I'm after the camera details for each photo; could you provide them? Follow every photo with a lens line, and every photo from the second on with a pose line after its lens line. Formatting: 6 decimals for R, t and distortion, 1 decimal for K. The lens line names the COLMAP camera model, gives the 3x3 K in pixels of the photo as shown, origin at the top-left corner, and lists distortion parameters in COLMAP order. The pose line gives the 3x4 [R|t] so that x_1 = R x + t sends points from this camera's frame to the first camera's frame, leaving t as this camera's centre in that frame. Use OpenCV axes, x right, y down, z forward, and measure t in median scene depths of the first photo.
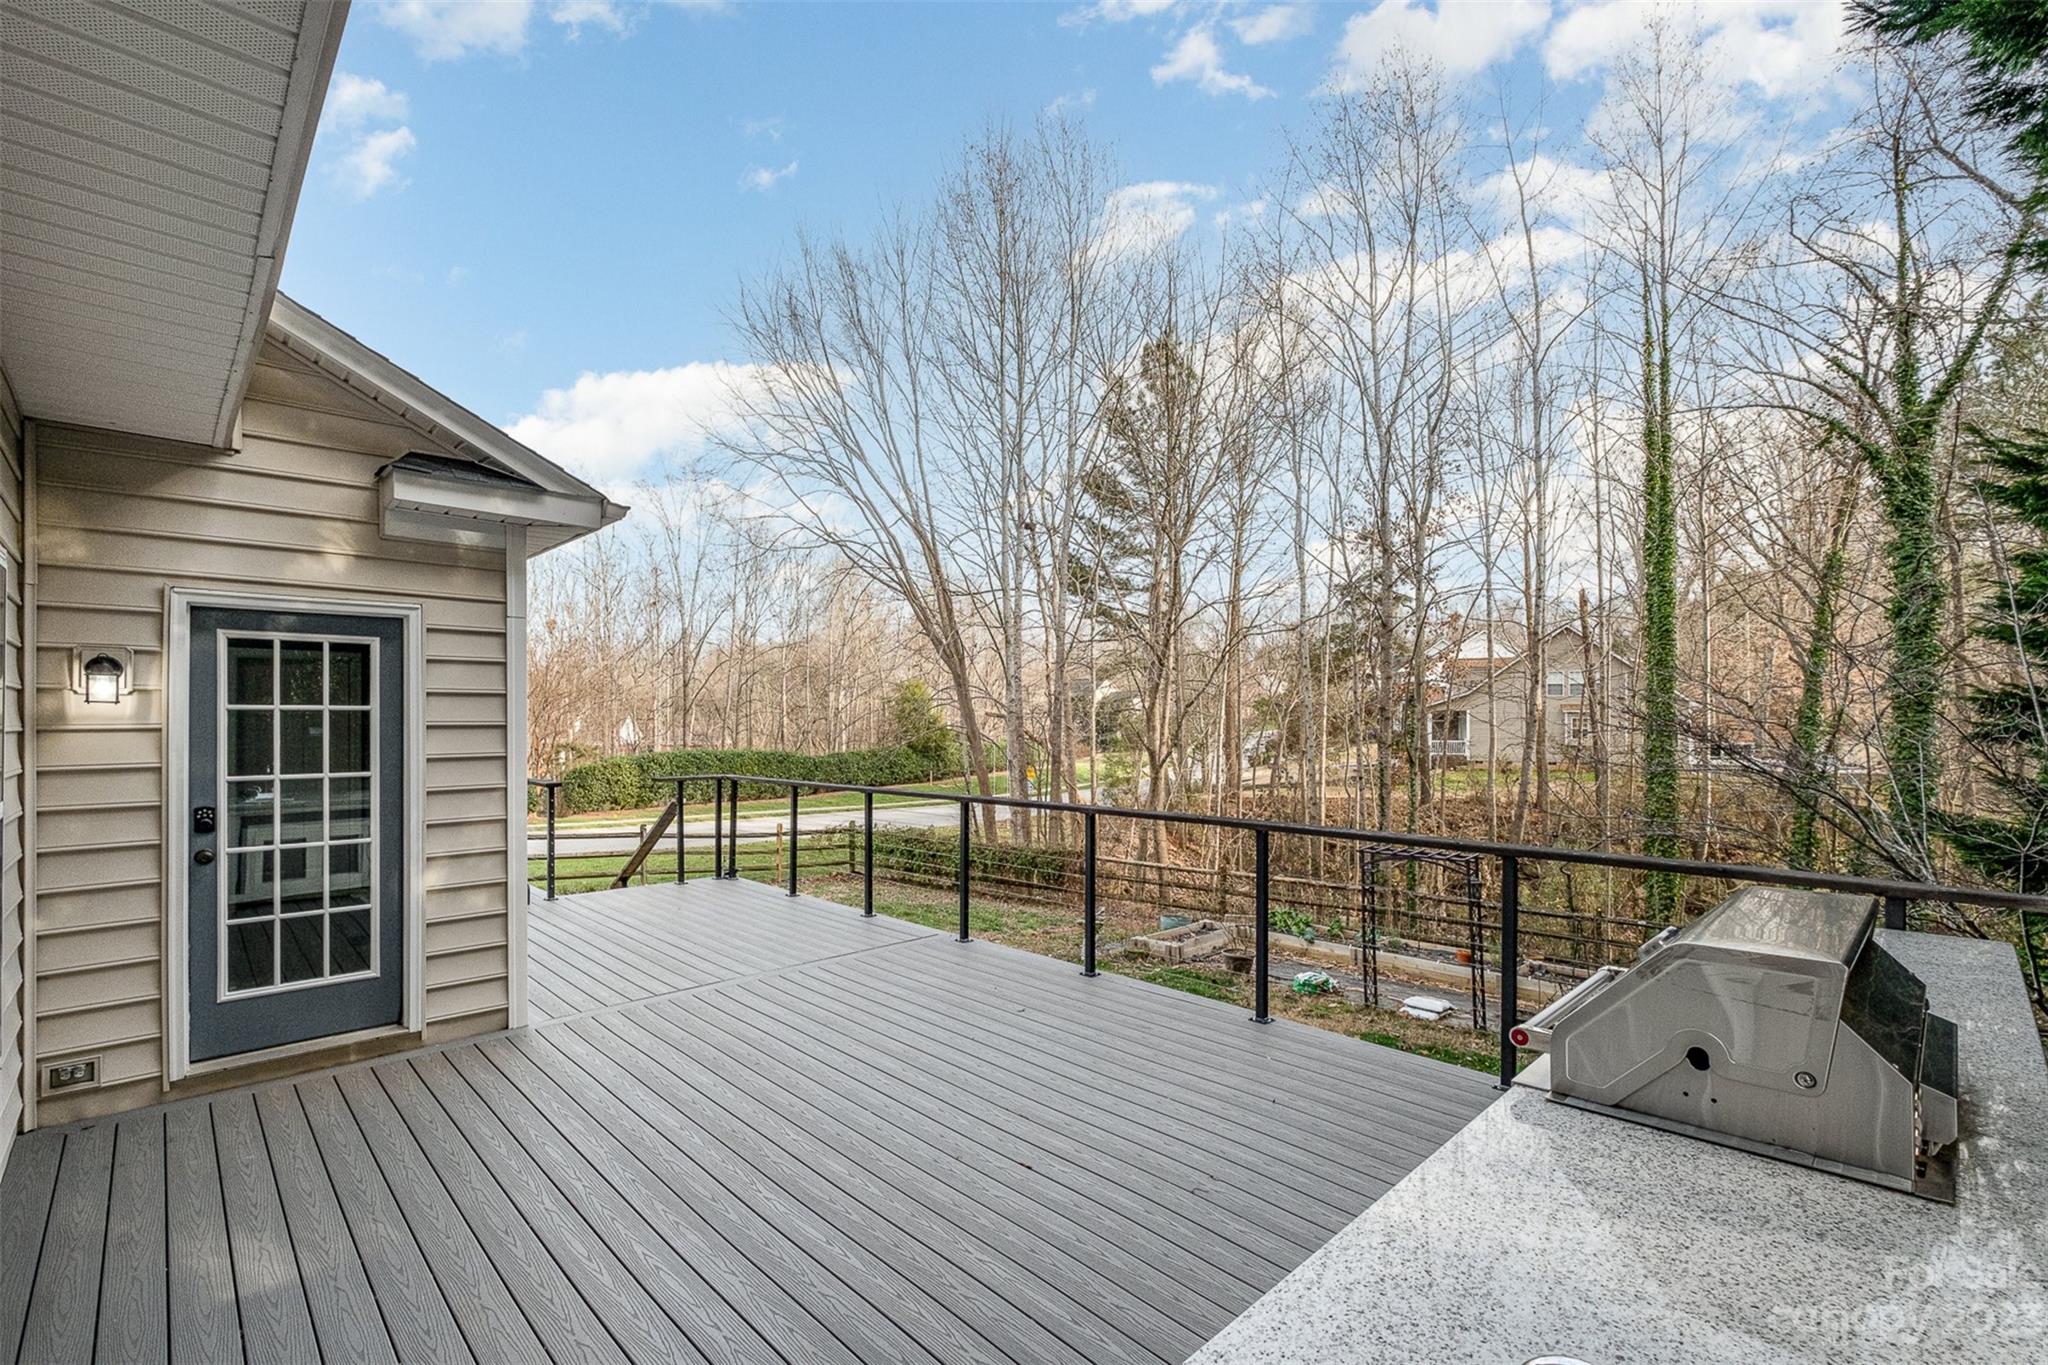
lens RADIAL K [[896.1, 0, 1022.5], [0, 896.1, 724.5], [0, 0, 1]] dist [-0.002451, -0.000025]
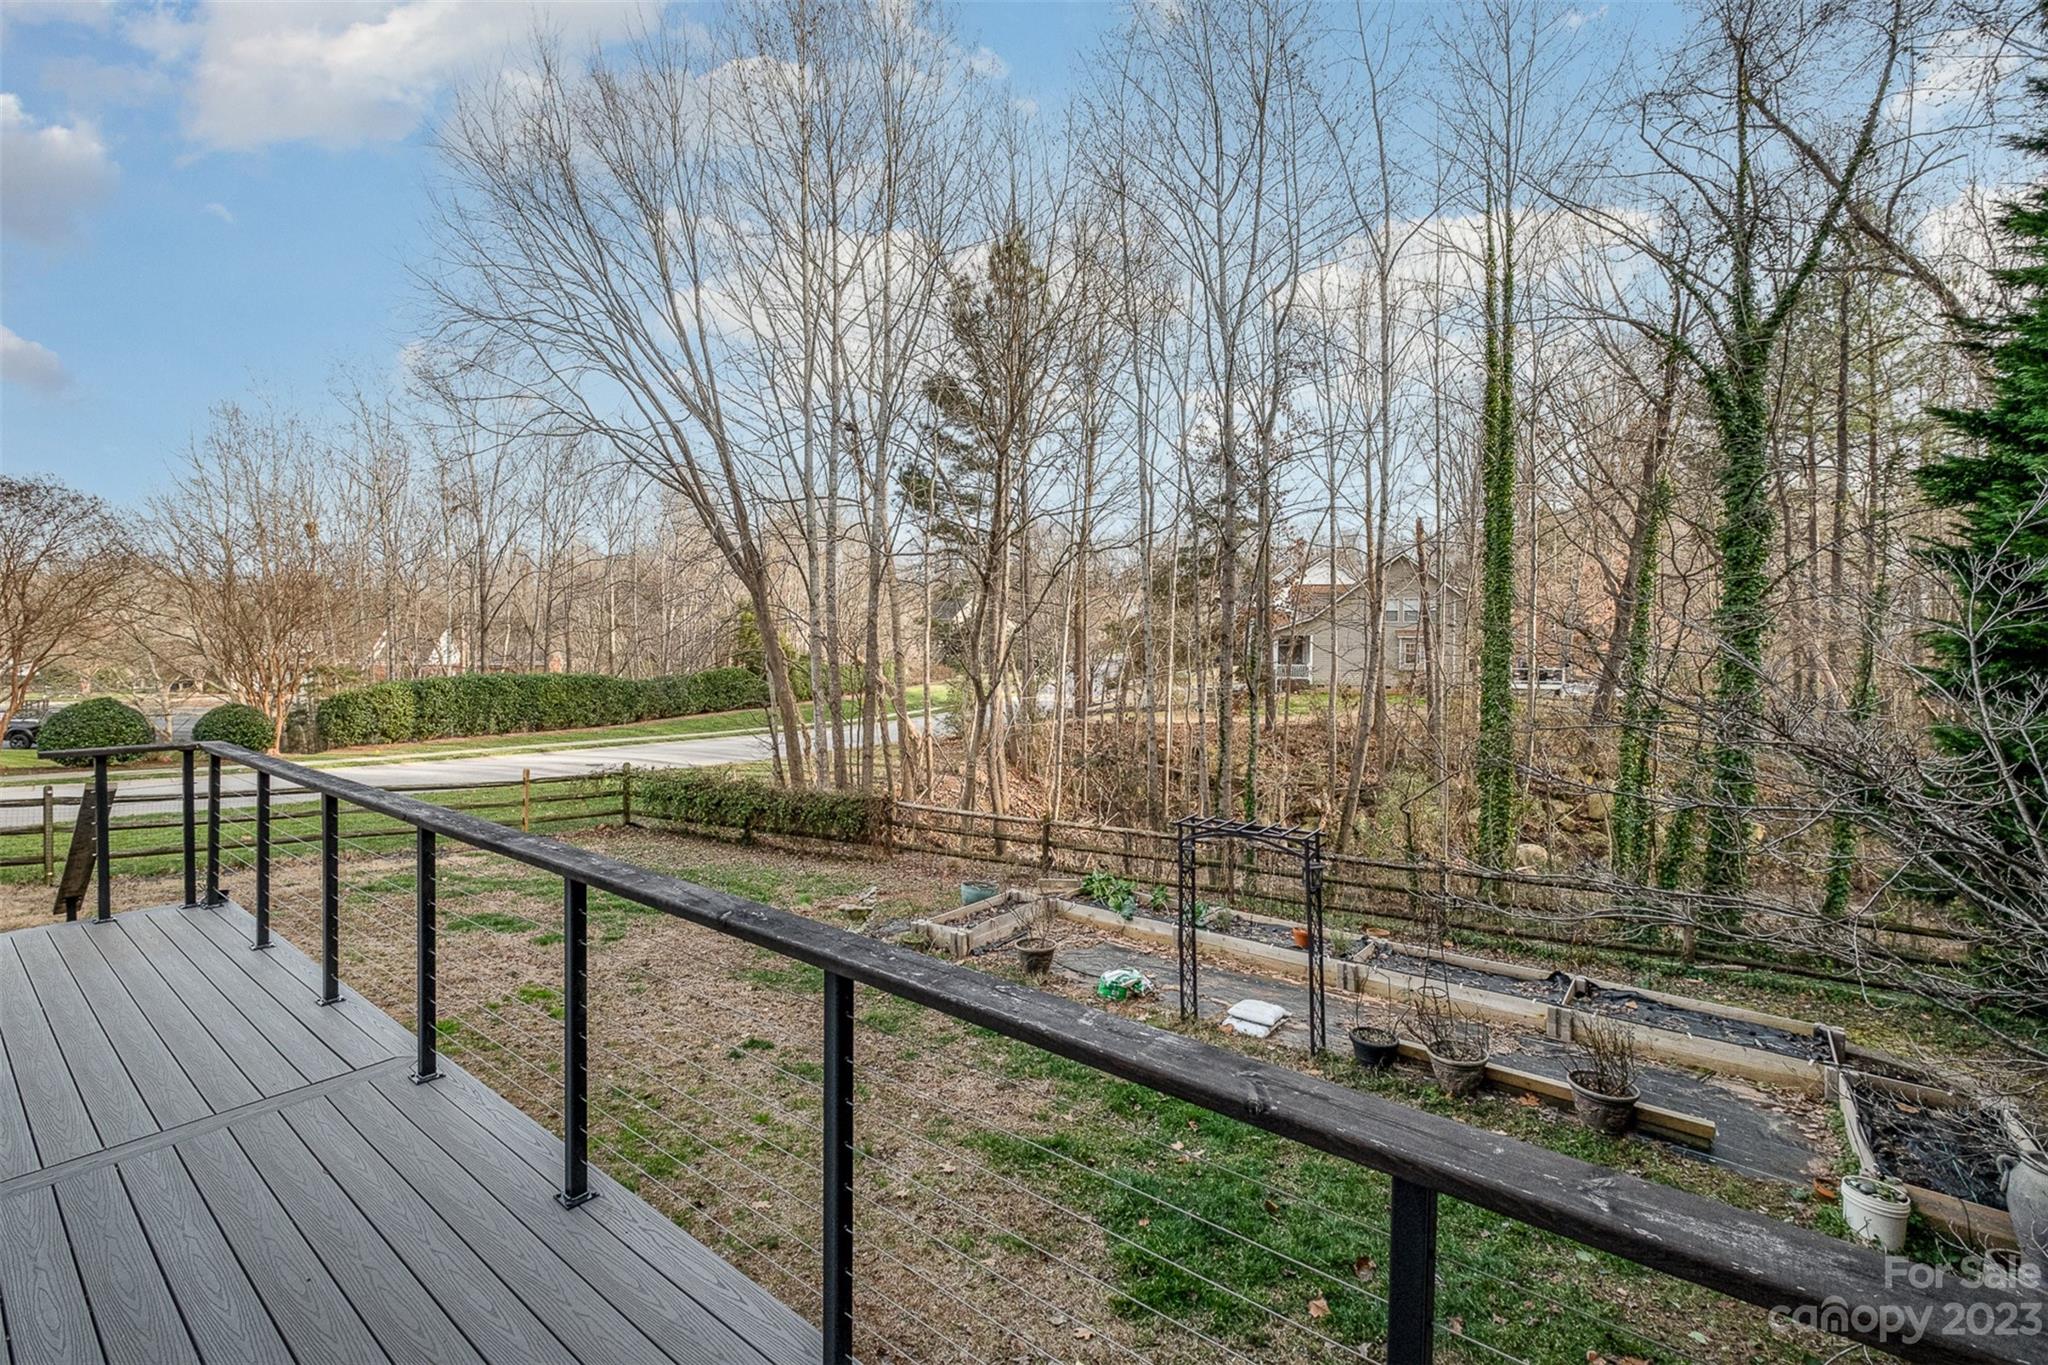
lens RADIAL K [[896.1, 0, 1021.8], [0, 896.1, 668.6], [0, 0, 1]] dist [-0.002451, -0.000025]
pose [[0.988886, 0.002361, 0.148658, 0.053513], [-0.006237, 0.999653, 0.025612, -0.005762], [-0.148546, -0.026254, 0.988557, 0.106347]]
